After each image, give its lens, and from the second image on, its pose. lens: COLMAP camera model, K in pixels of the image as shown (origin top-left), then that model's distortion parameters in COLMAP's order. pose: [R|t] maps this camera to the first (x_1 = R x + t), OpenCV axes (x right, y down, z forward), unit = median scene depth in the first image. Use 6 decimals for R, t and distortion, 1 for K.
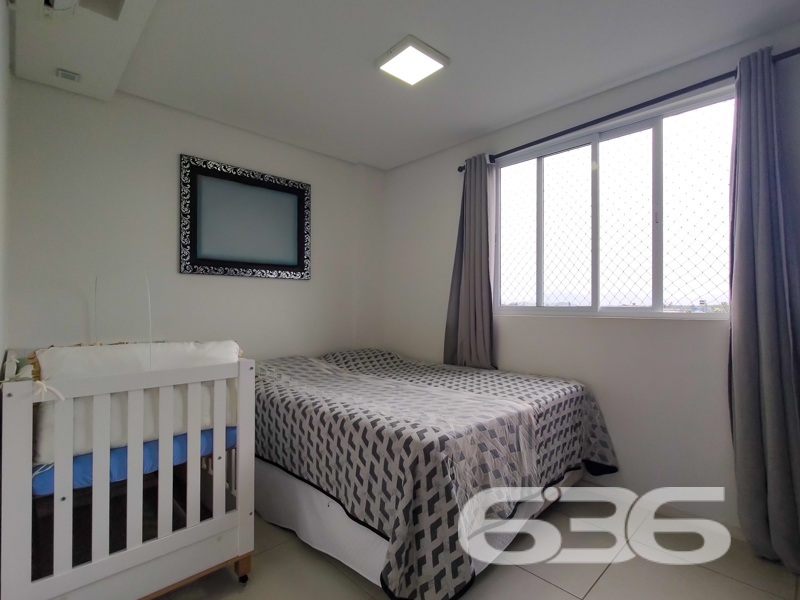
lens RADIAL K [[392.0, 0, 400.8], [0, 392.0, 302.2], [0, 0, 1]] dist [-0.002502, -0.000289]
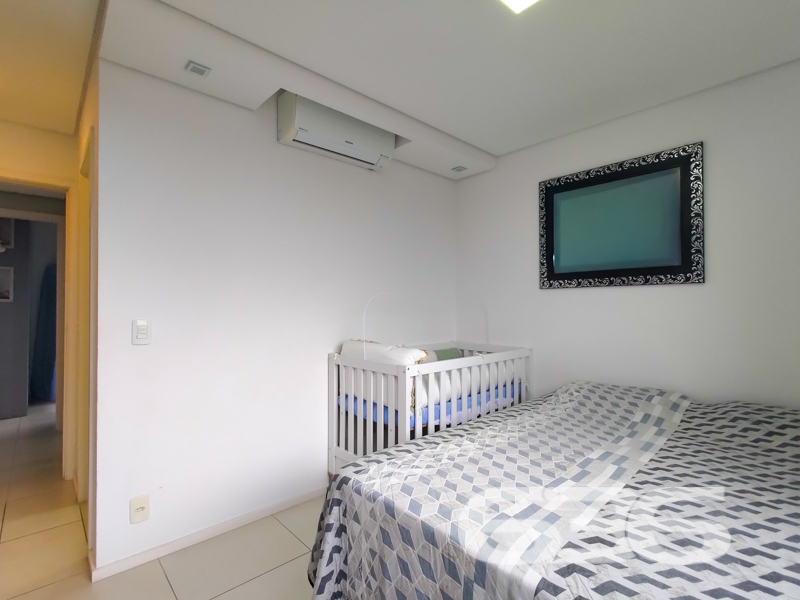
lens RADIAL K [[388.5, 0, 400.0], [0, 388.5, 300.0], [0, 0, 1]] dist [-0.038959, 0.000050]
pose [[-0.023816, -0.022709, -0.999458, 0.615134], [0.003184, 0.999735, -0.022791, -0.022263], [0.999711, -0.003725, -0.023737, 0.719430]]
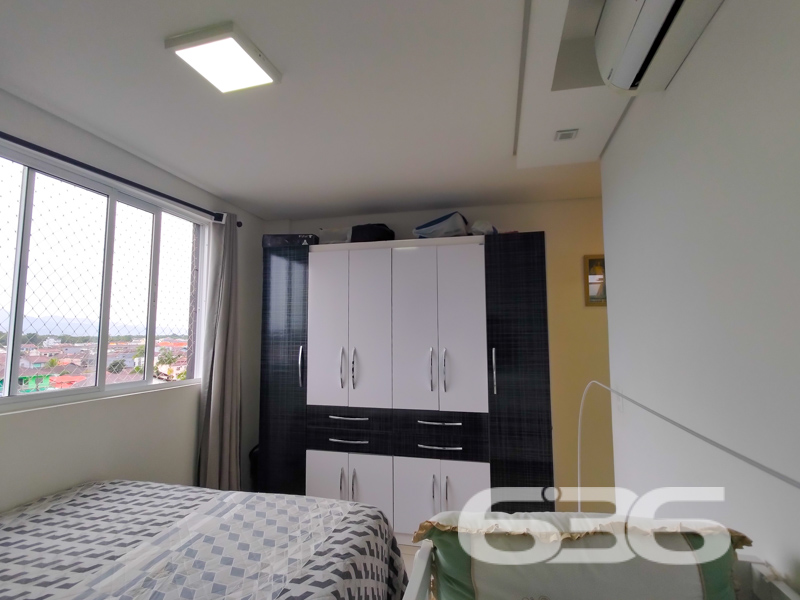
lens RADIAL K [[392.0, 0, 400.8], [0, 392.0, 302.2], [0, 0, 1]] dist [-0.002502, -0.000289]
pose [[-0.530591, 0.075254, 0.844281, -0.639687], [-0.002702, 0.995896, -0.090466, -0.101509], [-0.847624, -0.050281, -0.528210, 0.984898]]
